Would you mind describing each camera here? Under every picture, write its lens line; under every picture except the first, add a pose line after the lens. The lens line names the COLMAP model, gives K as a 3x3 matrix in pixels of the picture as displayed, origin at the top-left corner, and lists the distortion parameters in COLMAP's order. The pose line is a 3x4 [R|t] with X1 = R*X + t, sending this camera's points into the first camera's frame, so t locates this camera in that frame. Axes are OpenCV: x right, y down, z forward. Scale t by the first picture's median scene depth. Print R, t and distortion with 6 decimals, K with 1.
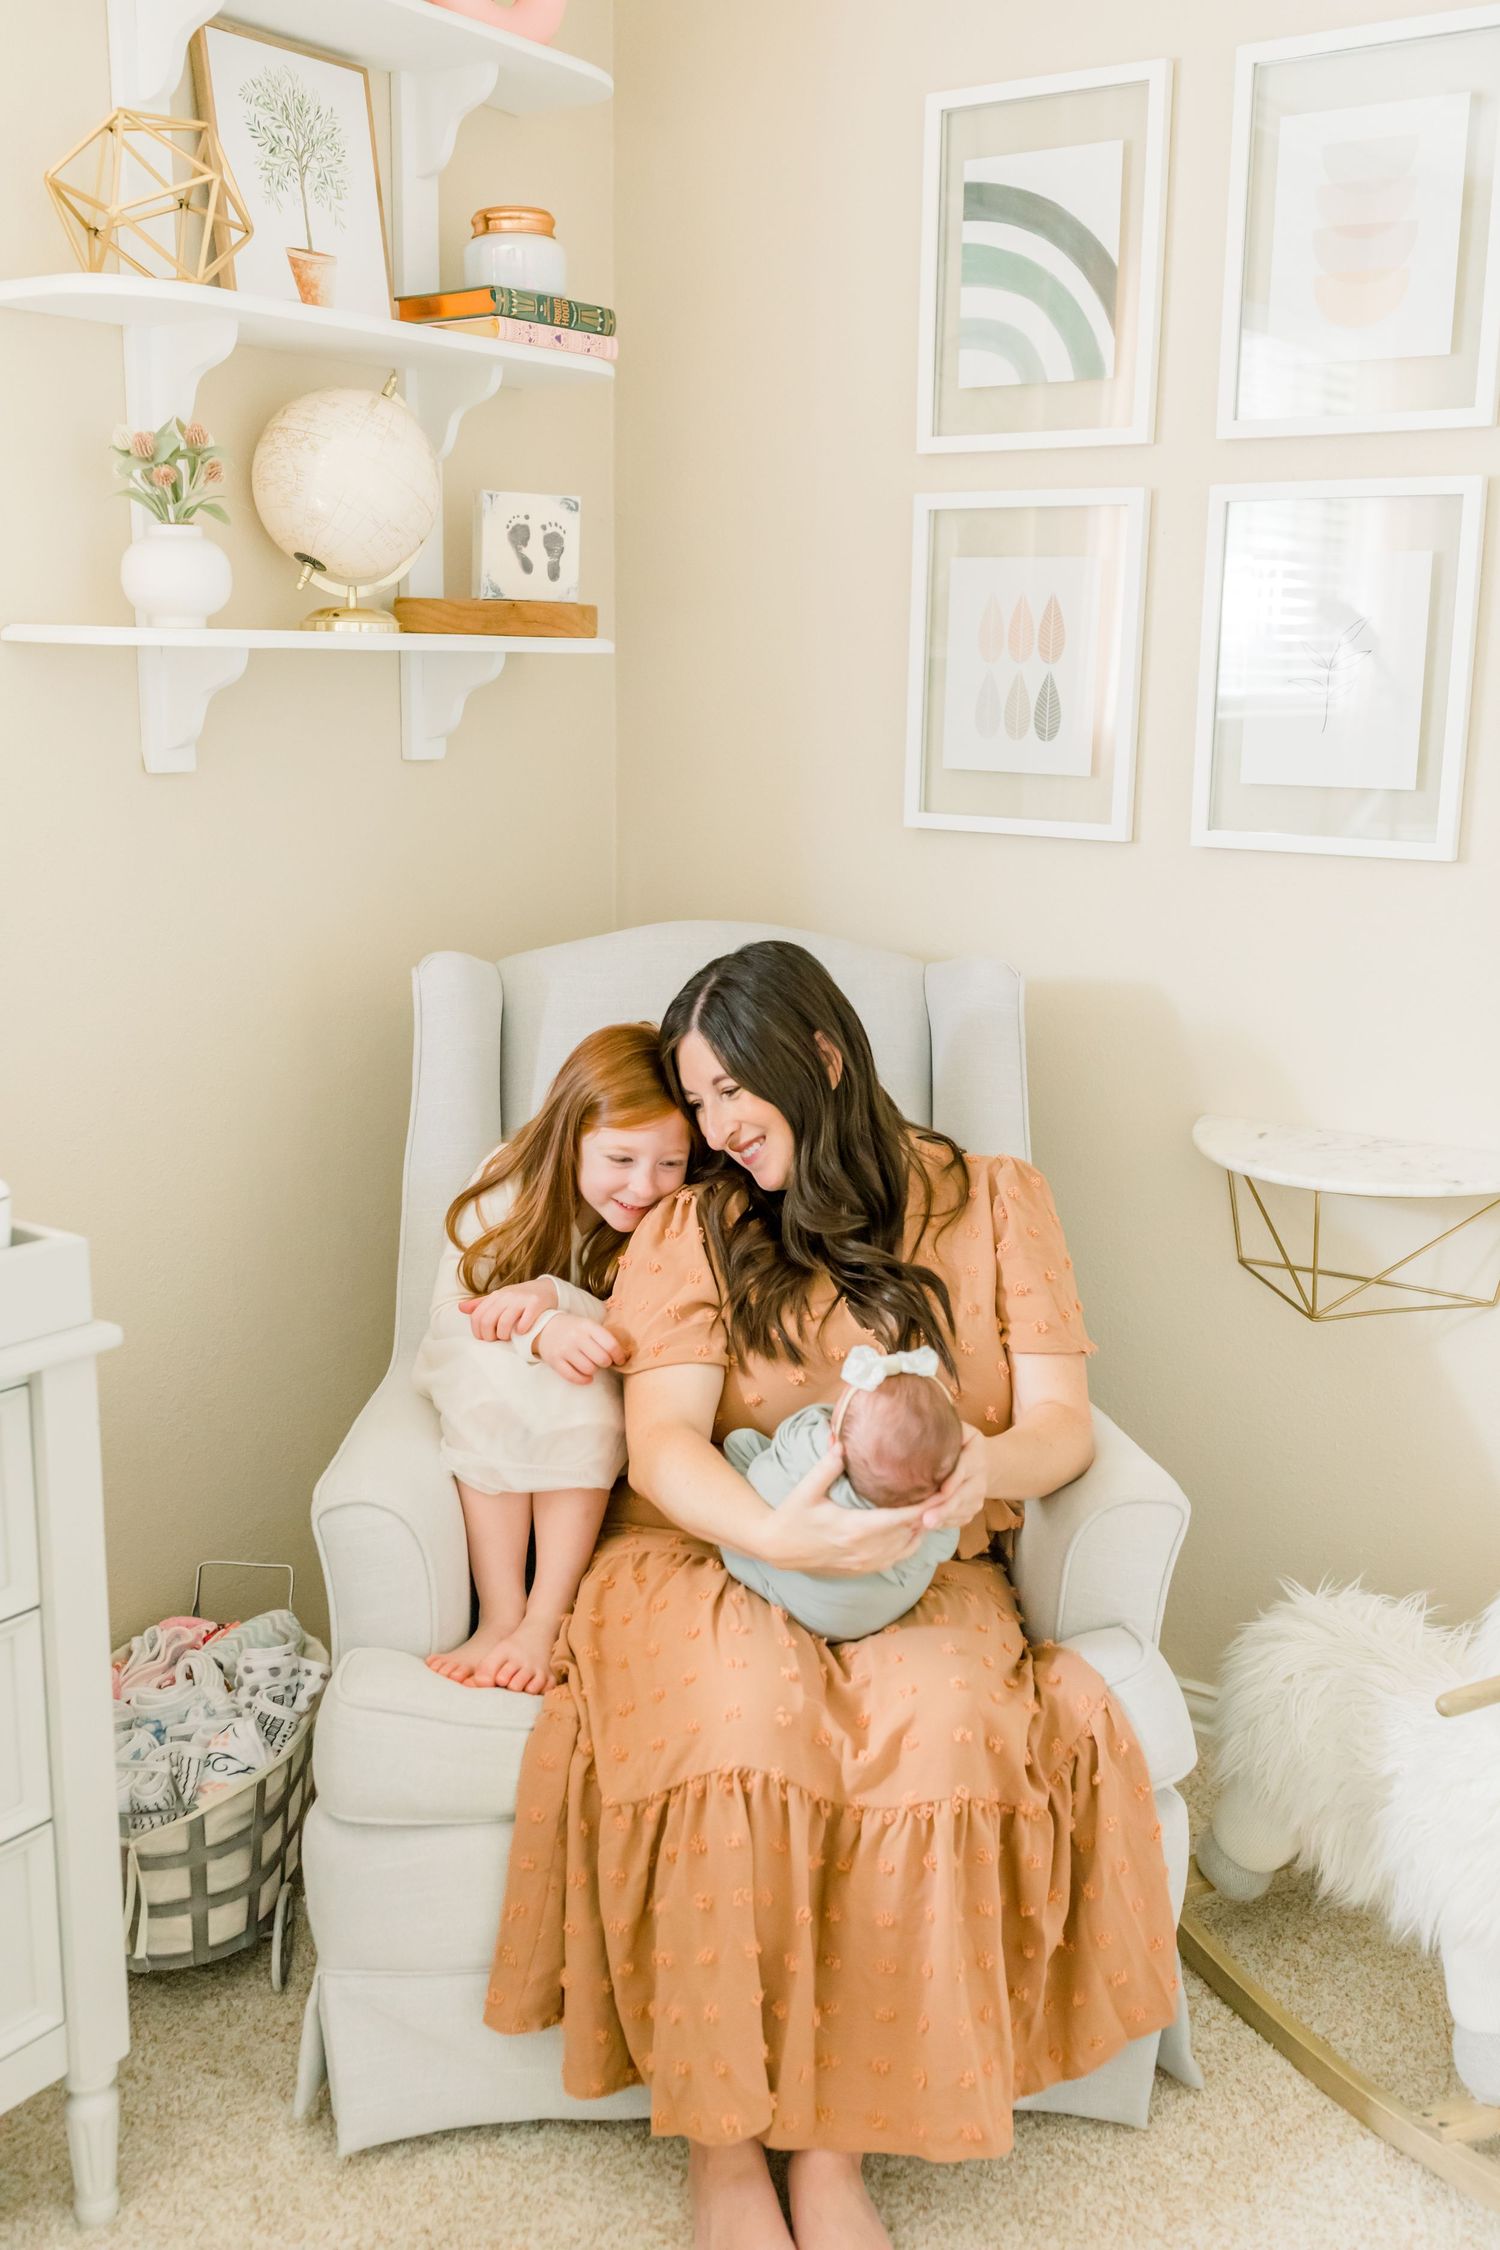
lens RADIAL K [[2138.8, 0, 759.9], [0, 2138.8, 1125.2], [0, 0, 1]] dist [0.003359, 0.000000]
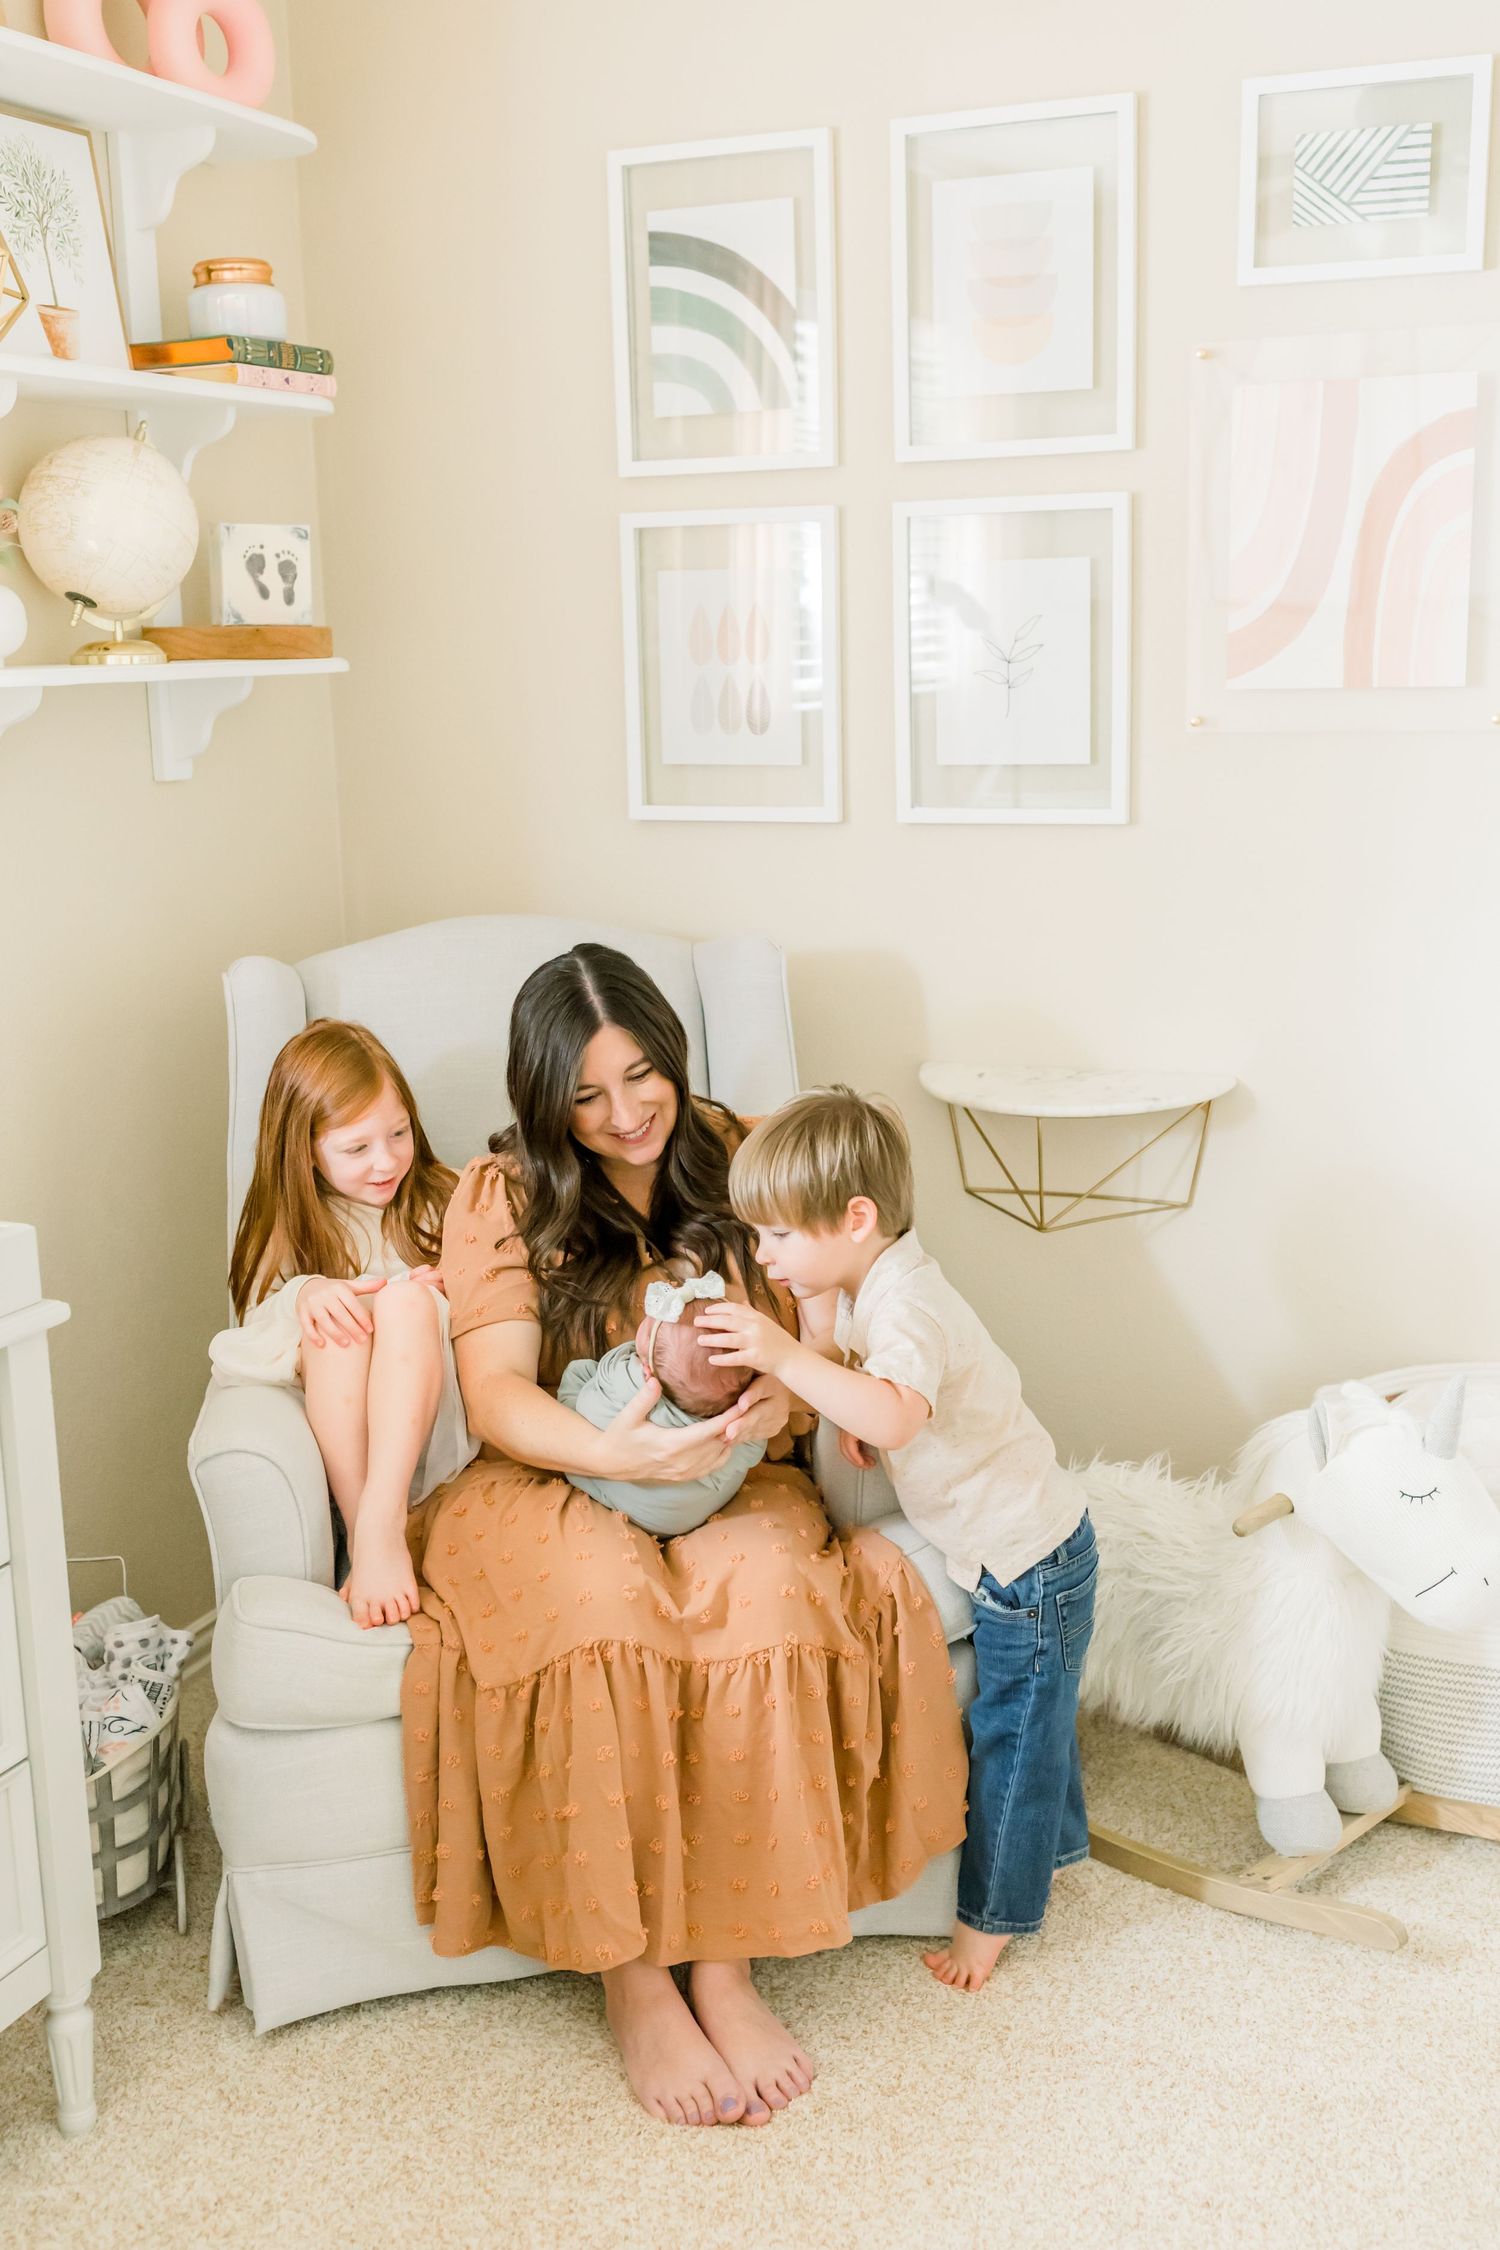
lens RADIAL K [[2337.1, 0, 760.6], [0, 2337.1, 1125.8], [0, 0, 1]] dist [0.001734, 0.000000]
pose [[0.977479, -0.079667, 0.195417, -0.129041], [0.080948, 0.996717, 0.001434, 0.021333], [-0.194890, 0.014417, 0.980719, -0.196189]]
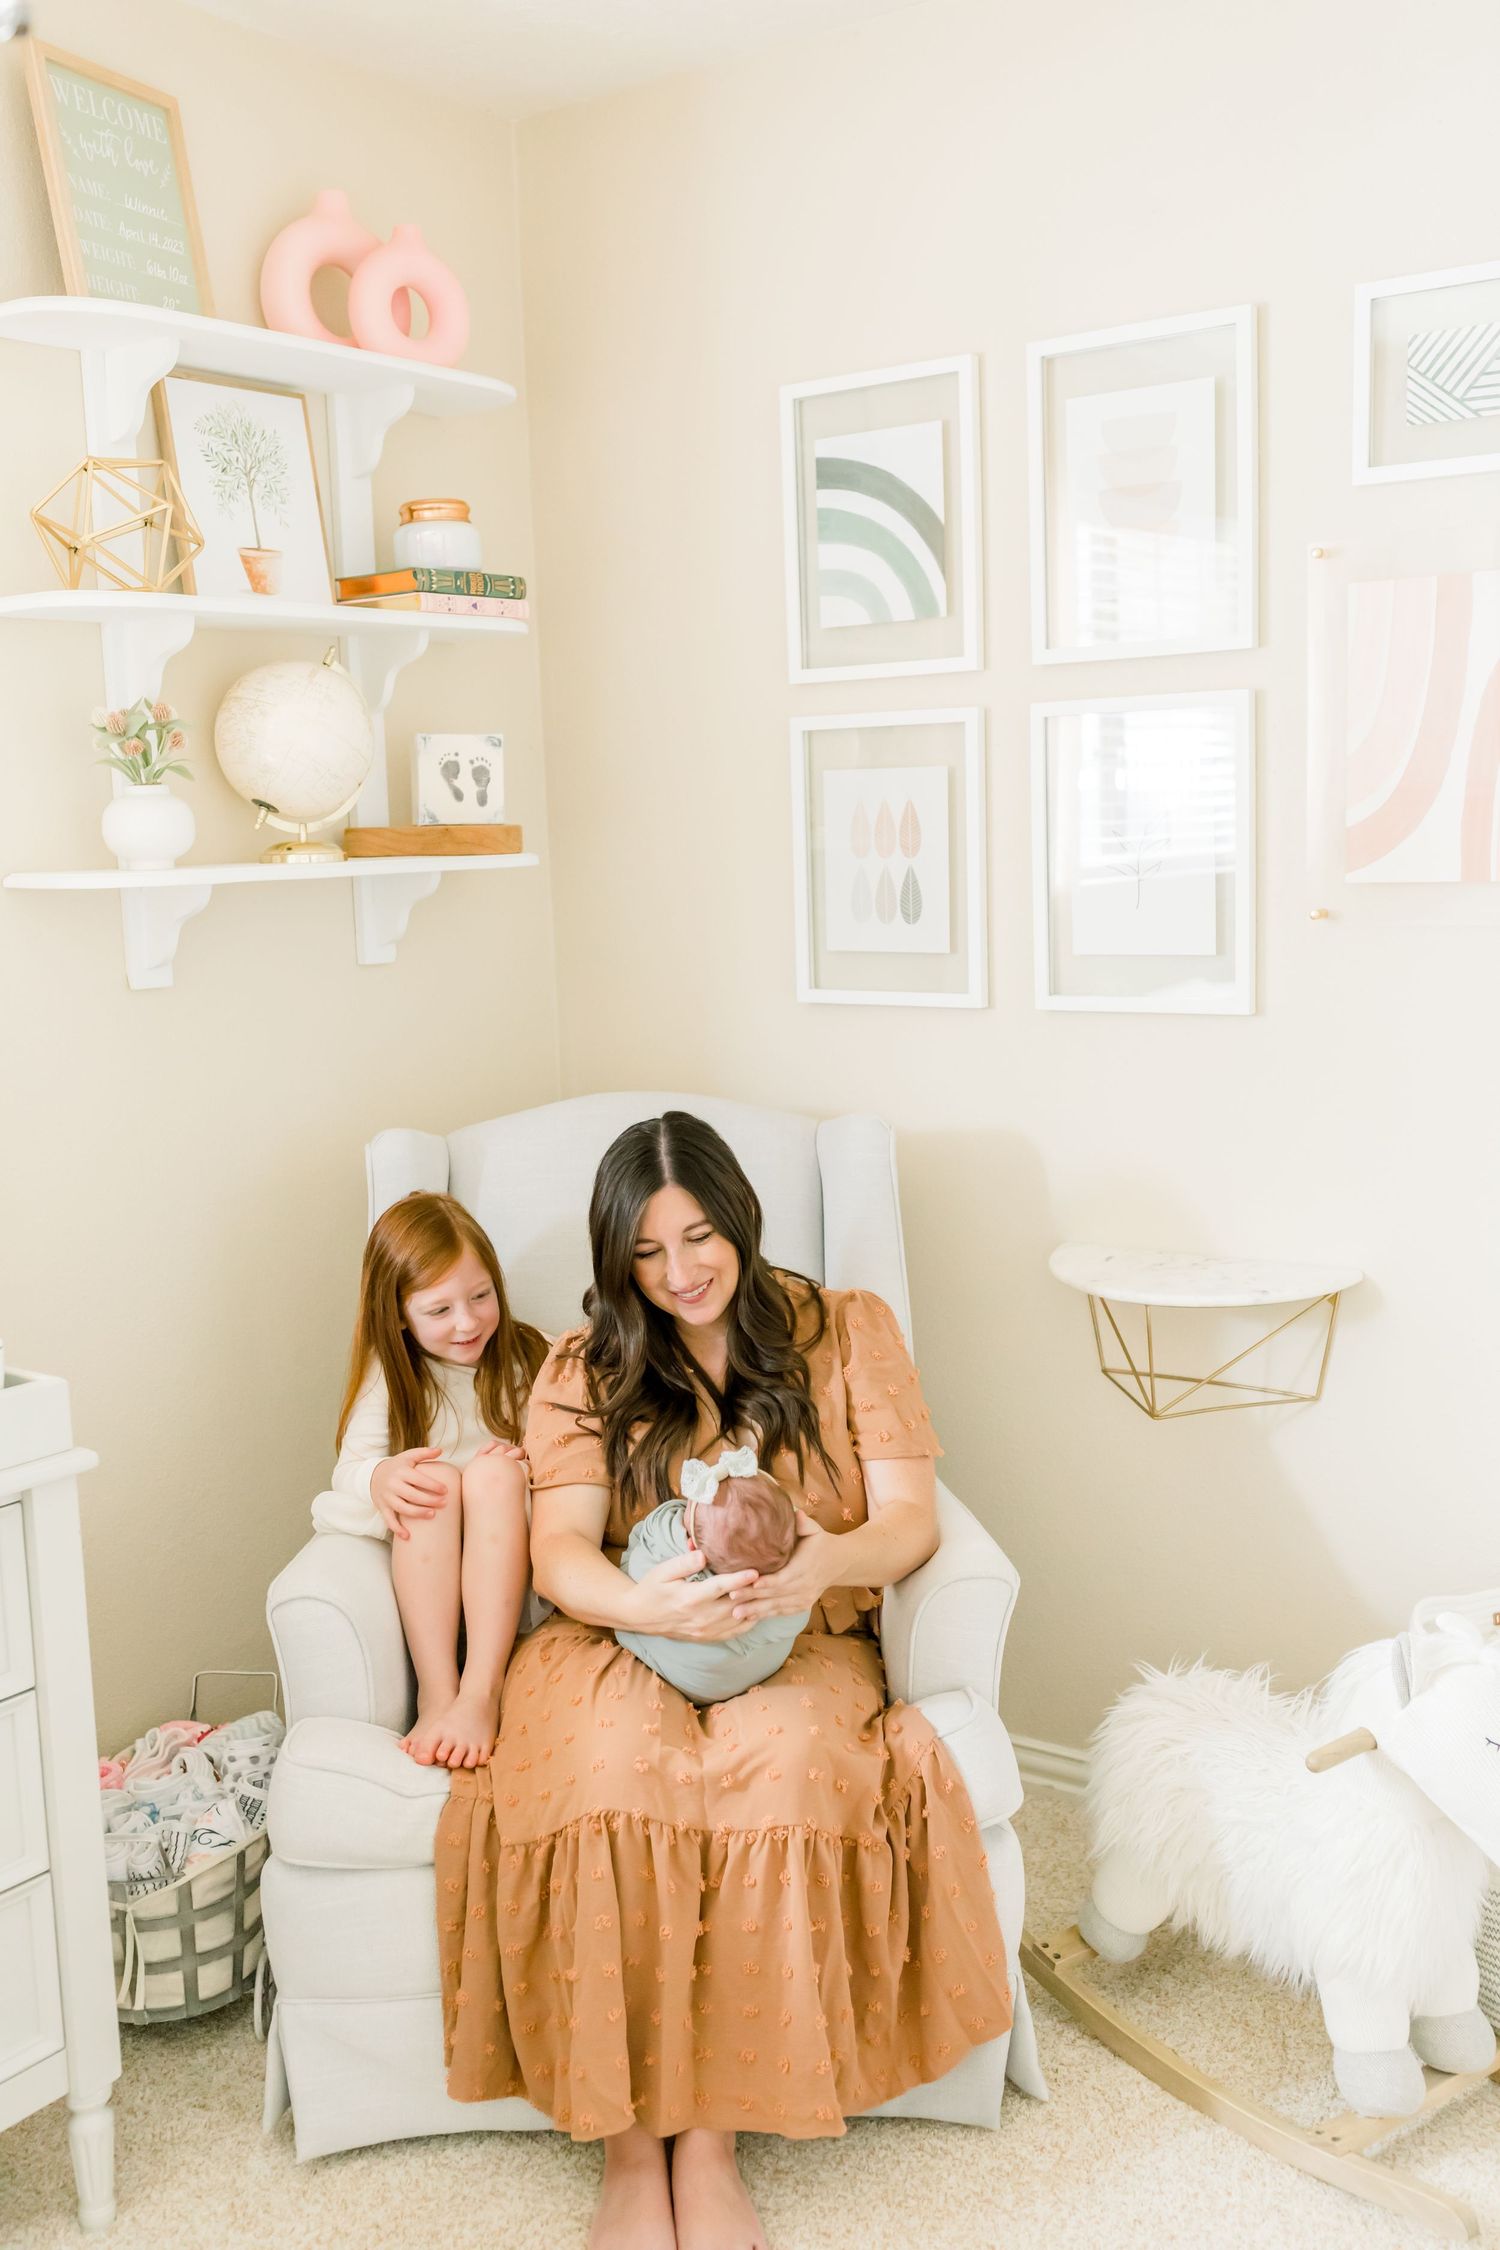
lens RADIAL K [[2138.8, 0, 761.2], [0, 2138.8, 1124.0], [0, 0, 1]] dist [0.003359, 0.000000]
pose [[0.998731, -0.043210, -0.025856, 0.086943], [0.041241, 0.996524, -0.072376, 0.008618], [0.028894, 0.071217, 0.997042, -0.158964]]
